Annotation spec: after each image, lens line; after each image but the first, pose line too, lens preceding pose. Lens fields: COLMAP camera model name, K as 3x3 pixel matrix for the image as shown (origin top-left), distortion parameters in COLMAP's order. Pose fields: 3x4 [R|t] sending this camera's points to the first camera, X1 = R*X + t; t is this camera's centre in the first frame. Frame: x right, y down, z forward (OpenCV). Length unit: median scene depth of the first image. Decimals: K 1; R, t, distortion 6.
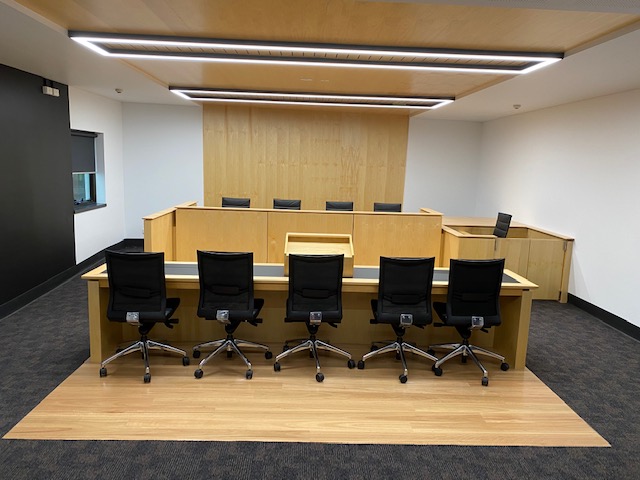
lens RADIAL K [[483.0, 0, 320.0], [0, 483.0, 240.0], [0, 0, 1]] dist [0.072920, -0.098465]
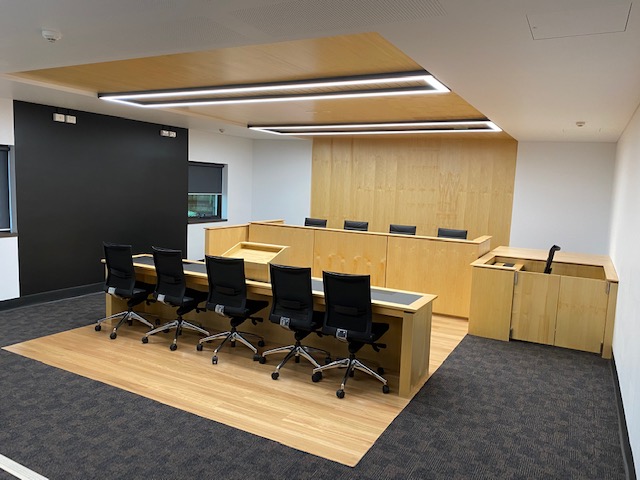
lens RADIAL K [[483.0, 0, 320.0], [0, 483.0, 240.0], [0, 0, 1]] dist [0.072920, -0.098465]
pose [[0.861514, 0.058666, -0.504333, 0.492816], [-0.091948, 0.994905, -0.041336, 0.010698], [0.499339, 0.081985, 0.862519, 0.049986]]
